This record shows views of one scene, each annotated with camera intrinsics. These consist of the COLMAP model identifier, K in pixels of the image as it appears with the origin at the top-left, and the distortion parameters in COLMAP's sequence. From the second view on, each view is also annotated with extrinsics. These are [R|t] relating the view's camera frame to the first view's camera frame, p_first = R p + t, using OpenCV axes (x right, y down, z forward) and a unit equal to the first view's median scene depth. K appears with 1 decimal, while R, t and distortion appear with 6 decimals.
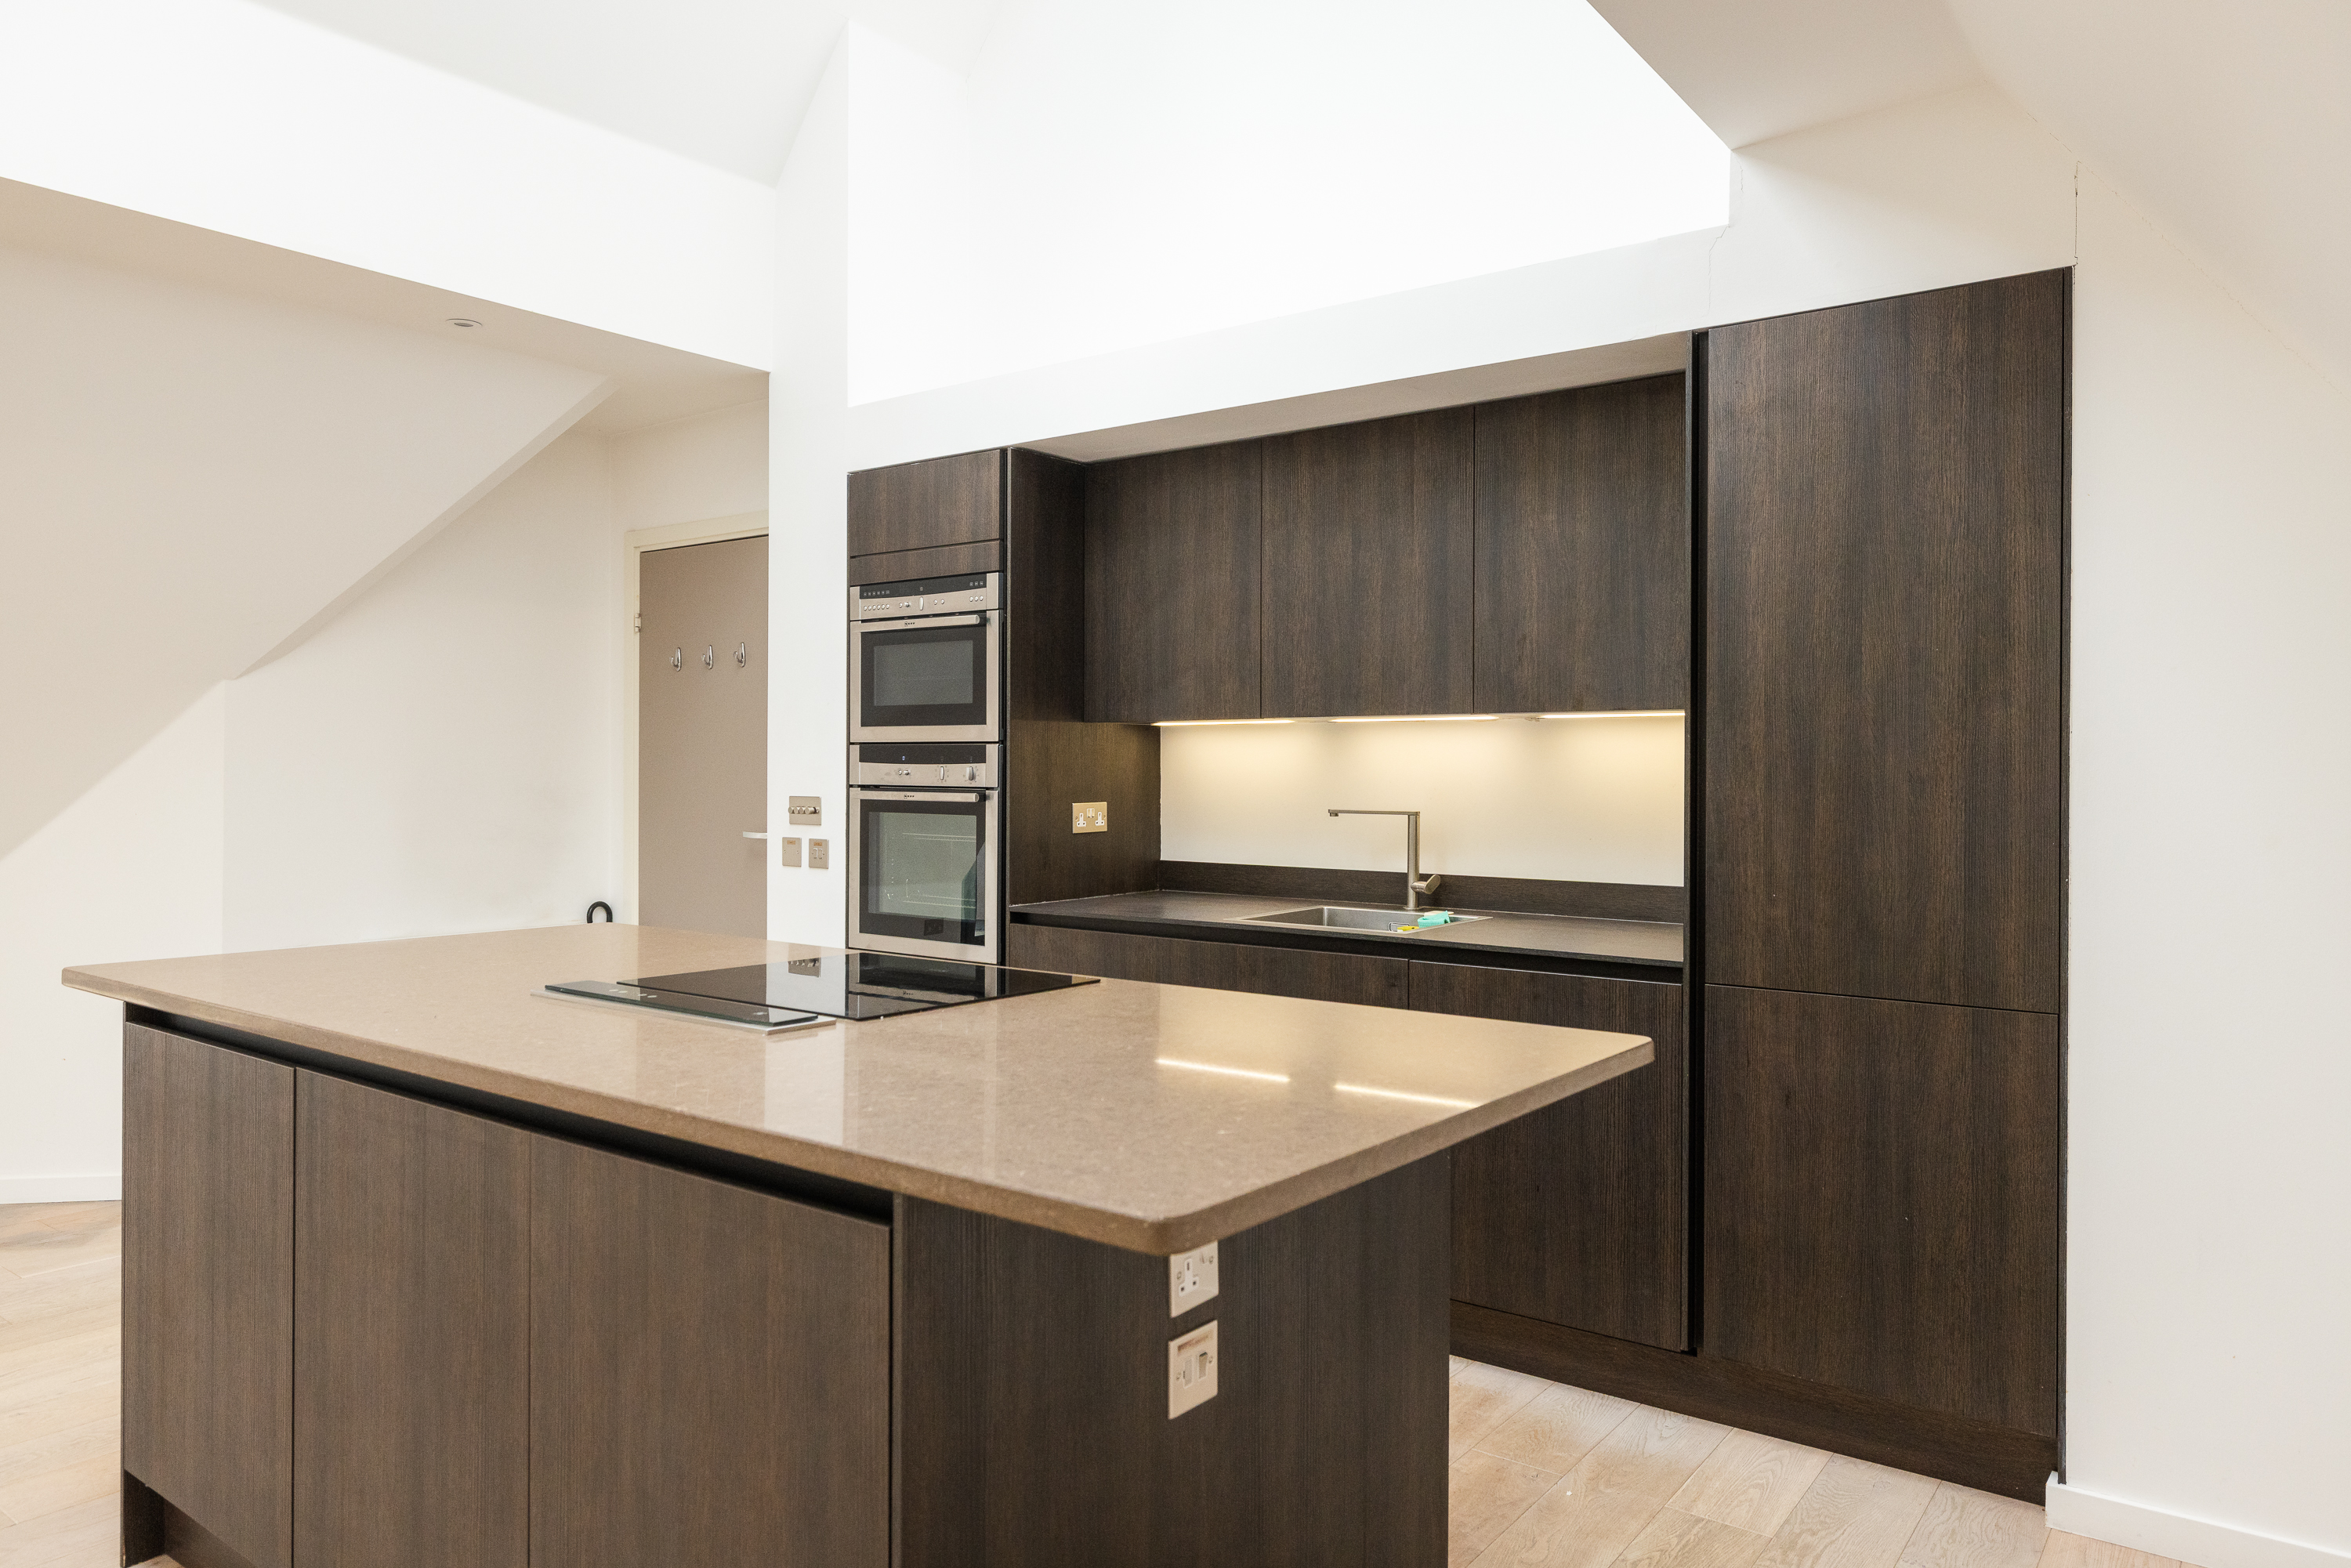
lens RADIAL K [[1544.1, 0, 1142.8], [0, 1544.1, 770.4], [0, 0, 1]] dist [0.000835, -0.001184]
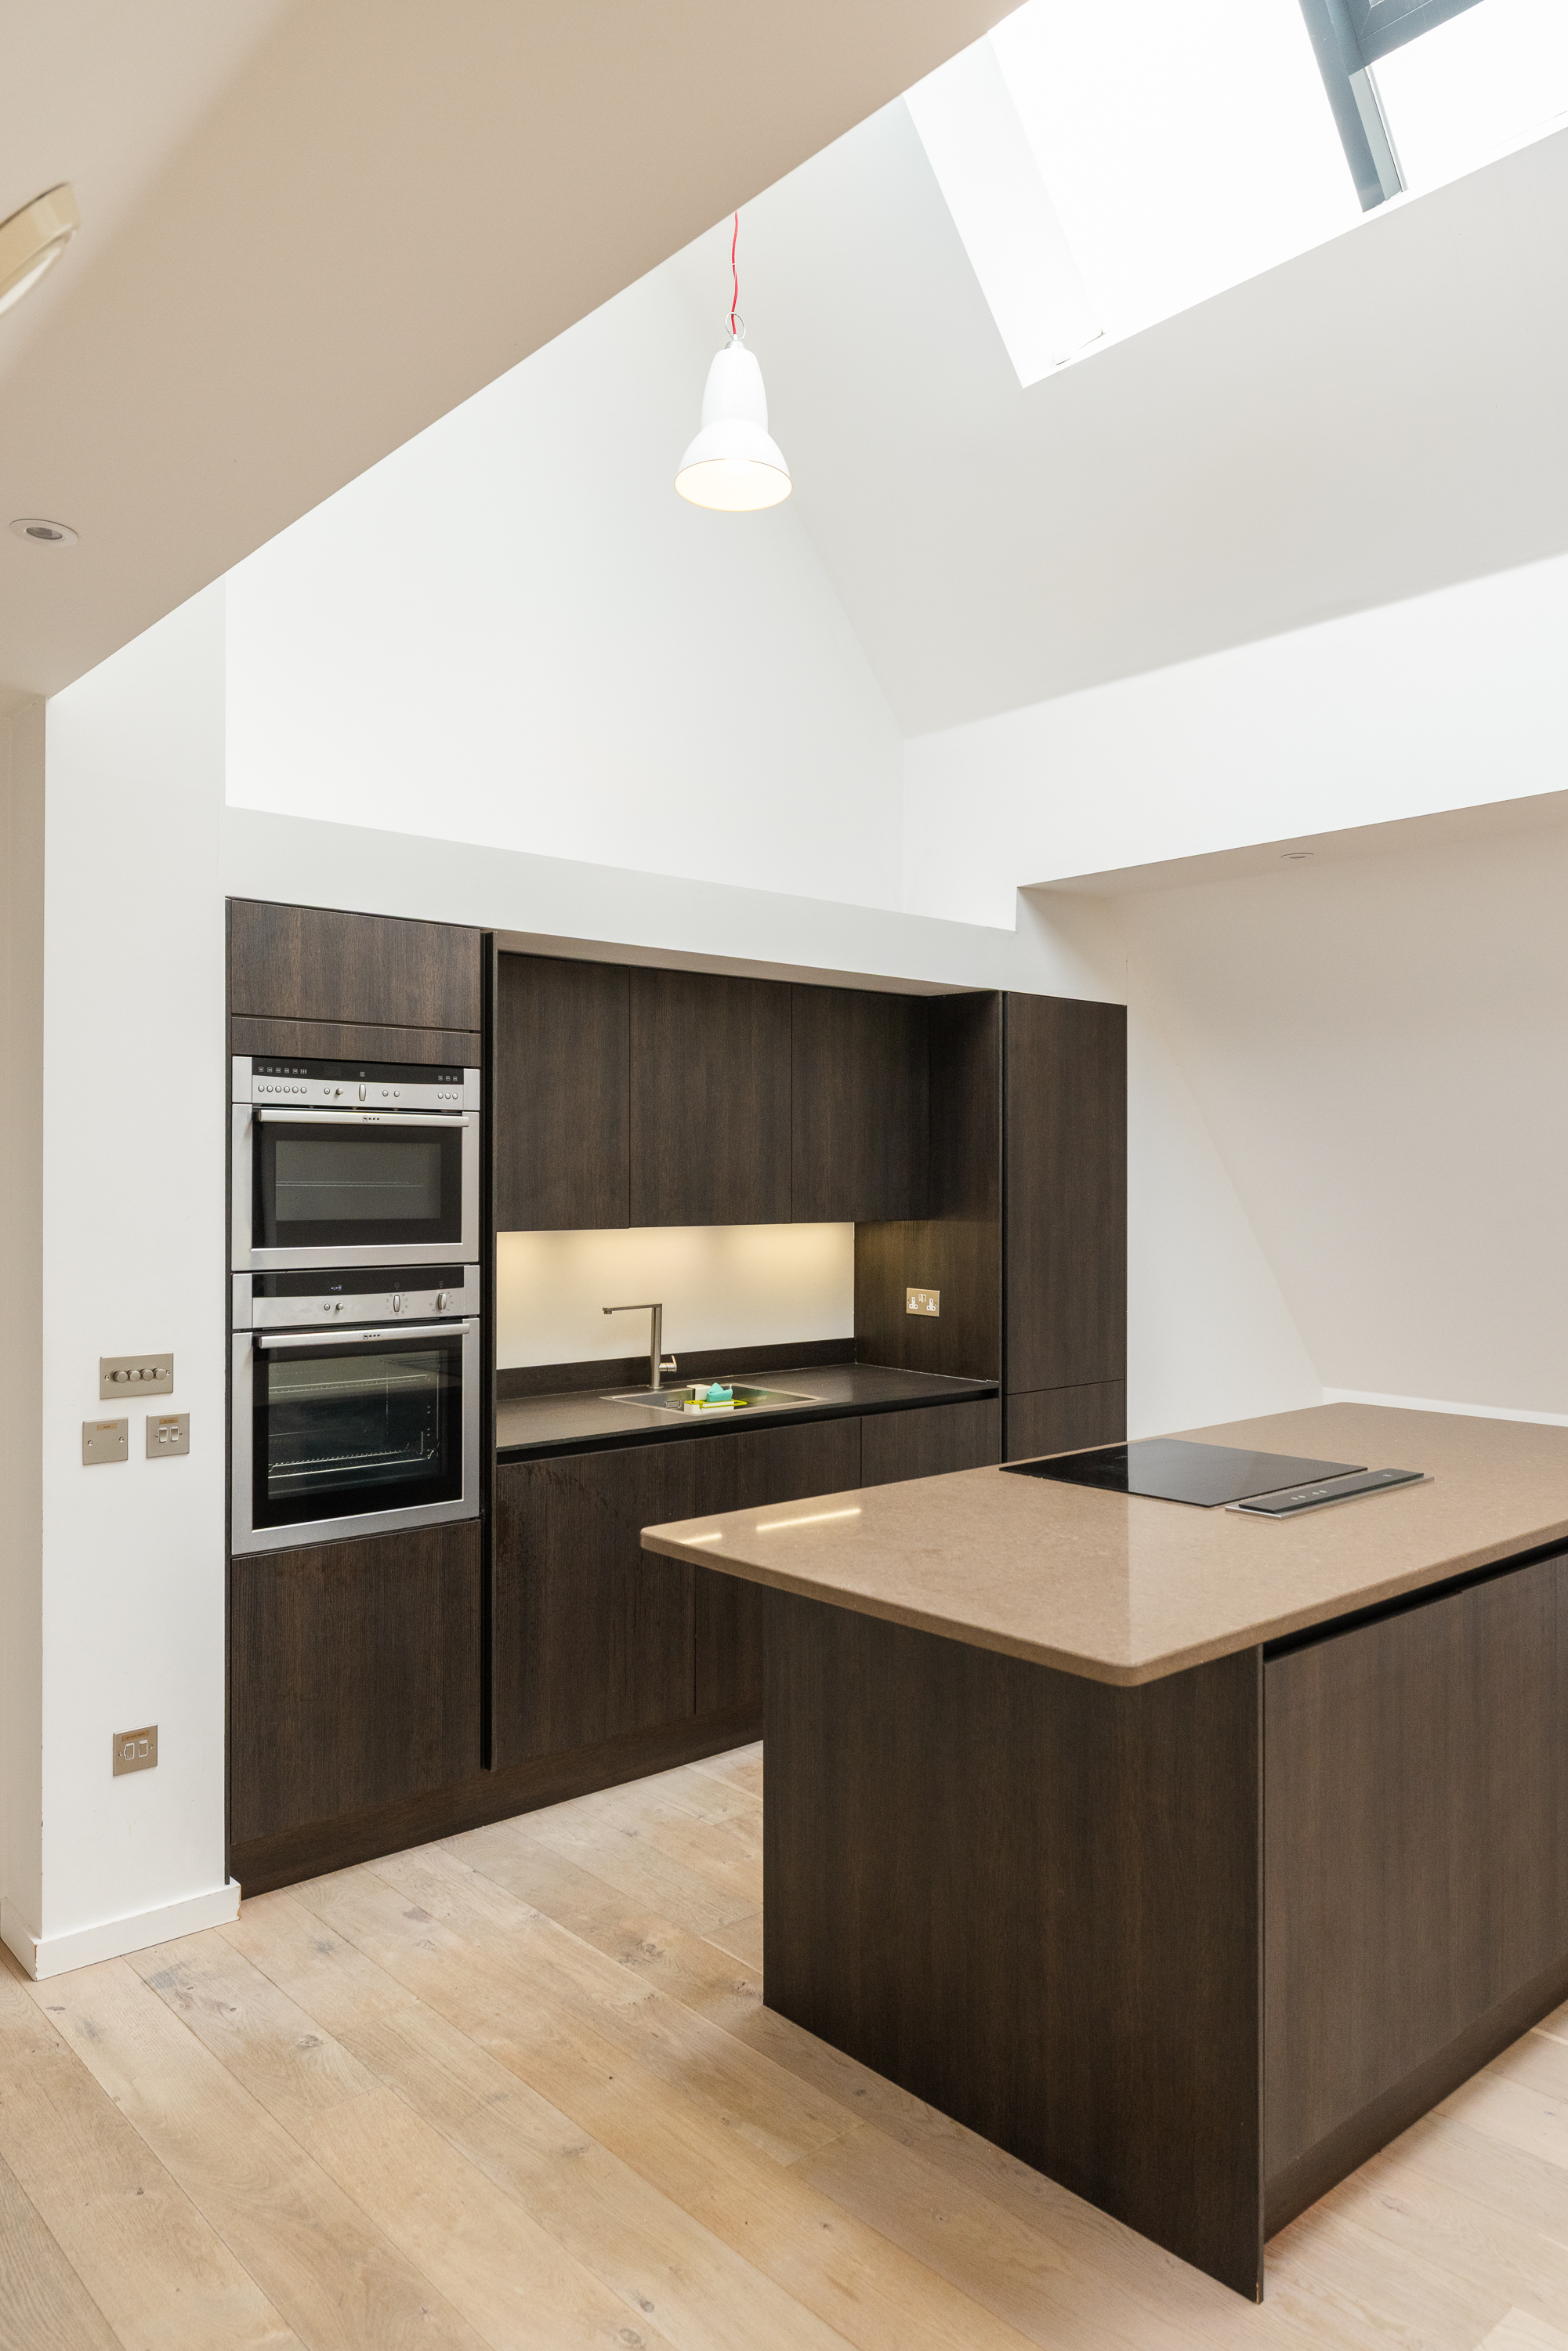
lens RADIAL K [[1619.5, 0, 776.6], [0, 1619.5, 1175.7], [0, 0, 1]] dist [0.013266, -0.009497]
pose [[0.172268, -0.004795, 0.985038, -1.021521], [0.002406, 0.999987, 0.004447, -0.075168], [-0.985047, 0.001604, 0.172277, 0.710100]]
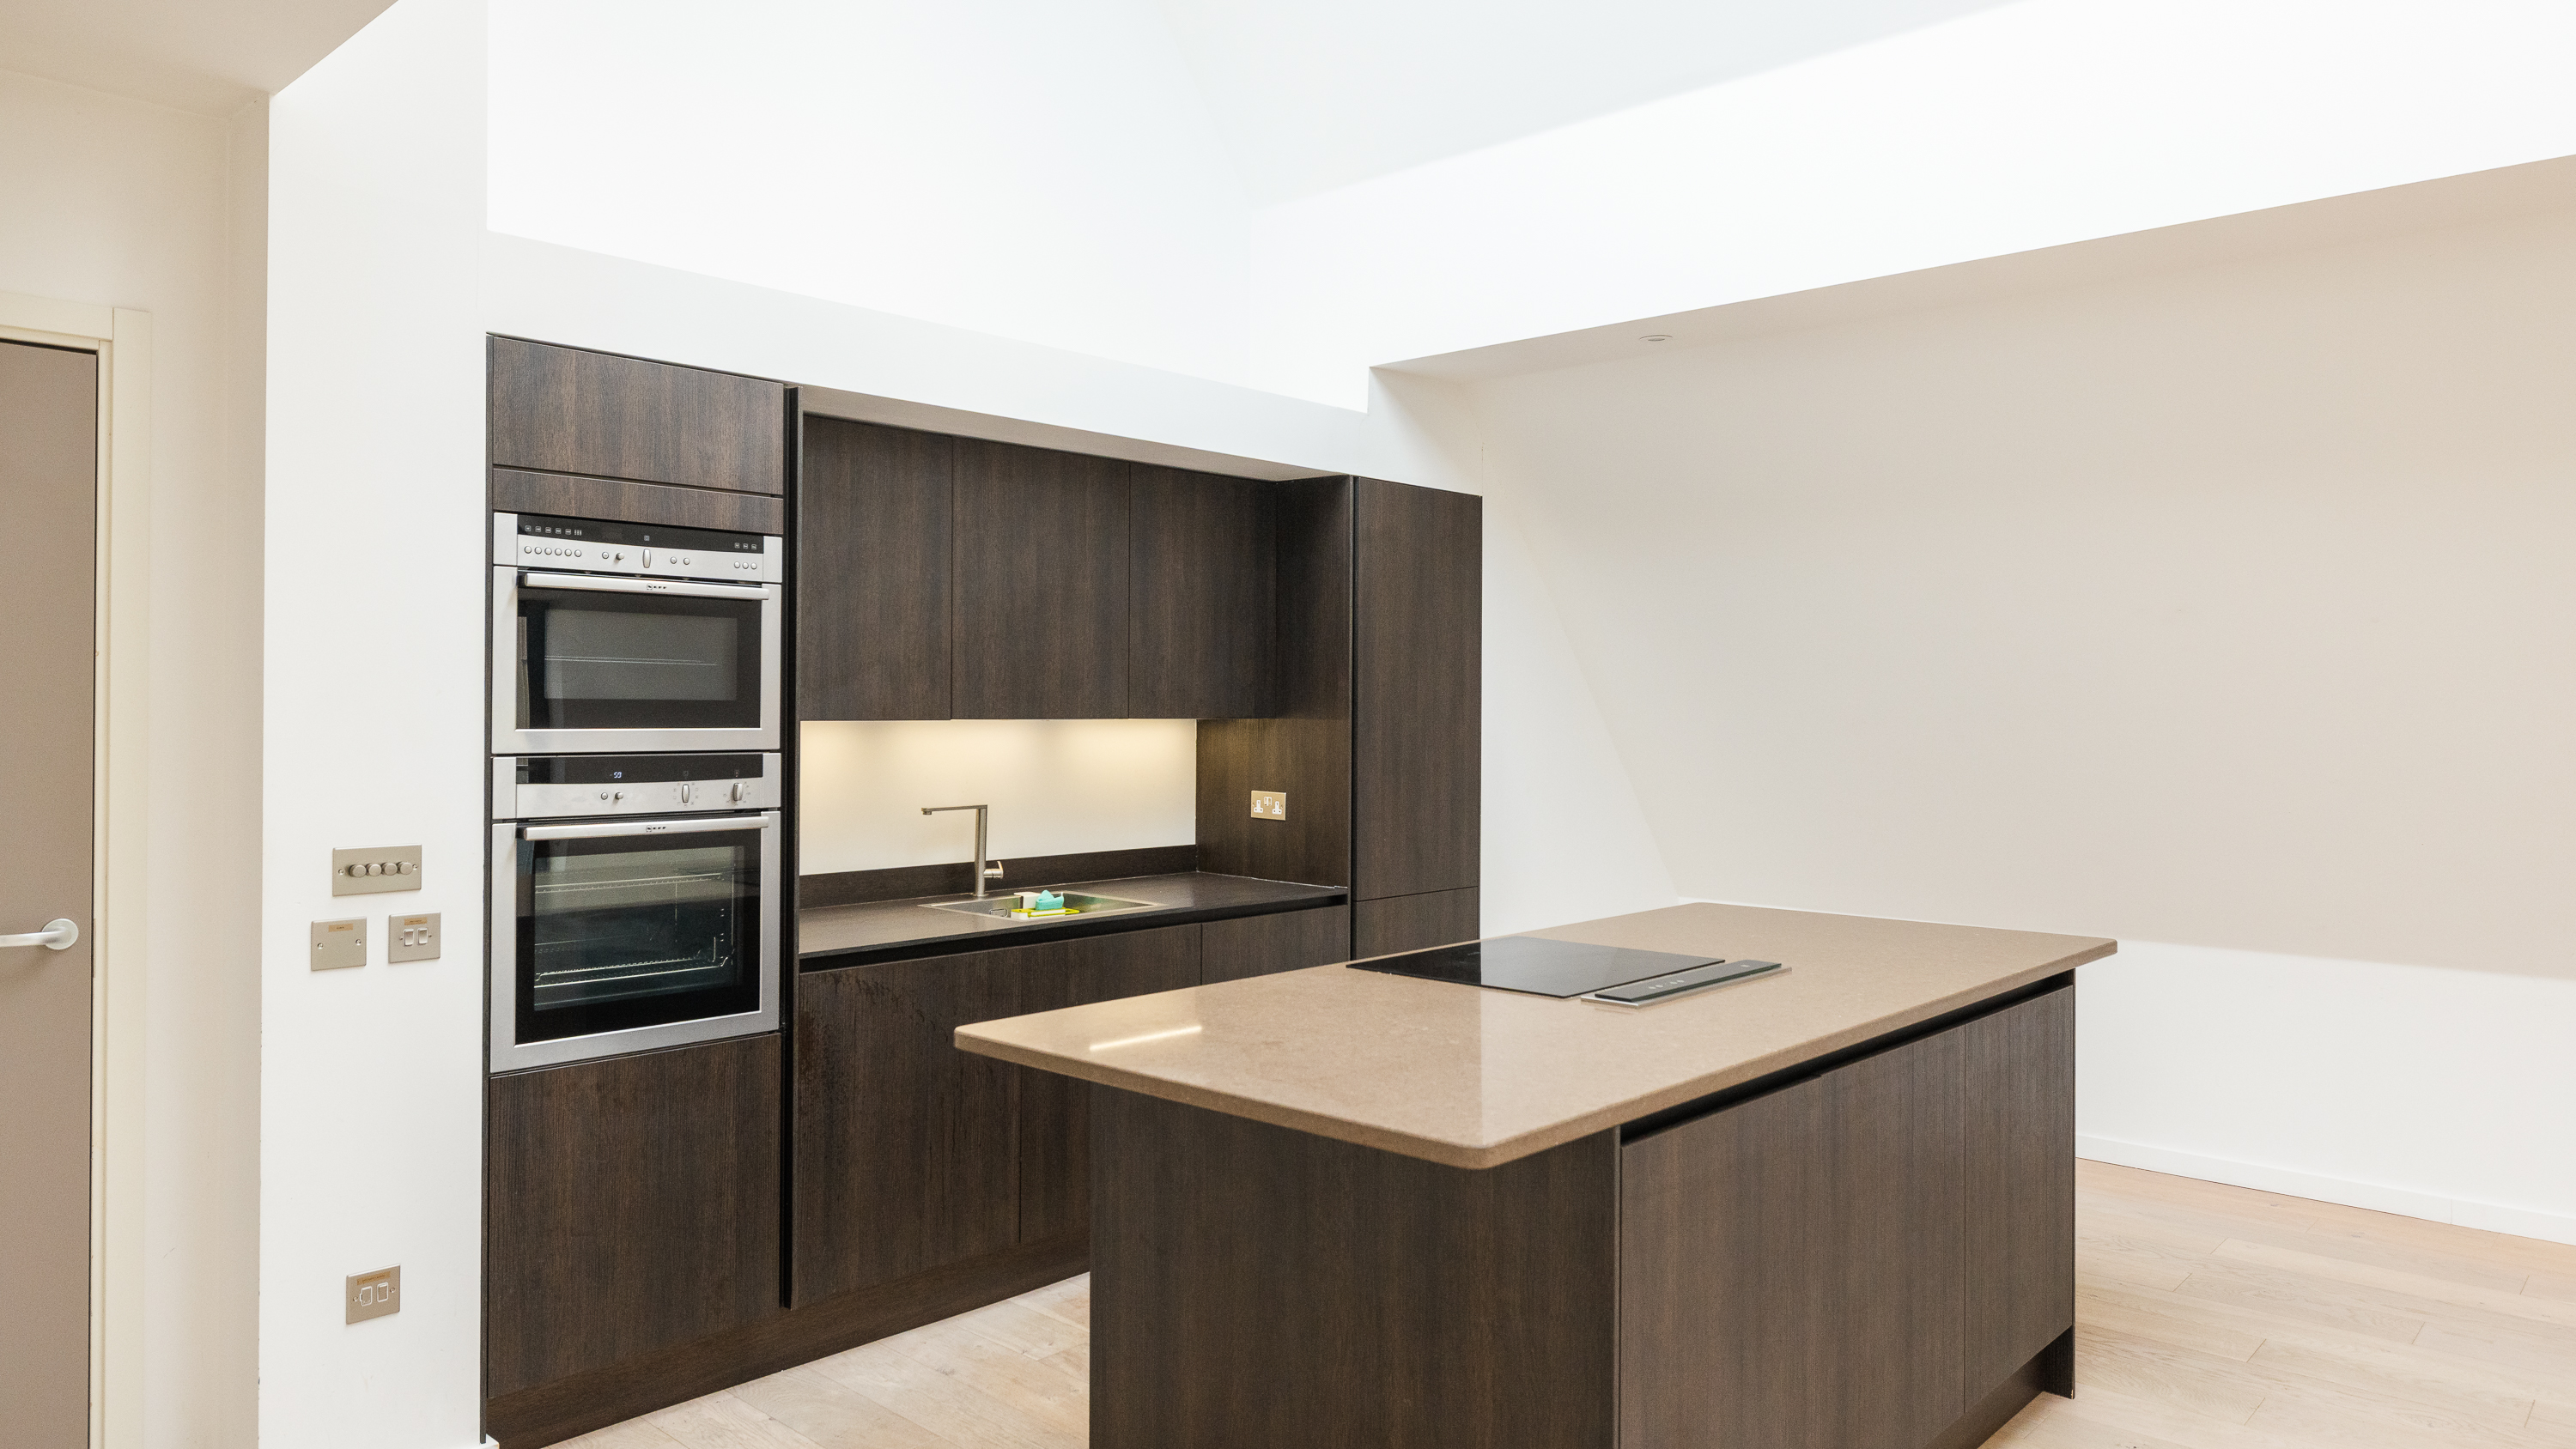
lens RADIAL K [[1691.3, 0, 1302.5], [0, 1691.3, 706.0], [0, 0, 1]] dist [0.014080, -0.002425]
pose [[0.065697, -0.005178, 0.997826, -0.997732], [-0.003255, 0.999980, 0.005403, -0.049428], [-0.997834, -0.003603, 0.065678, 0.708914]]
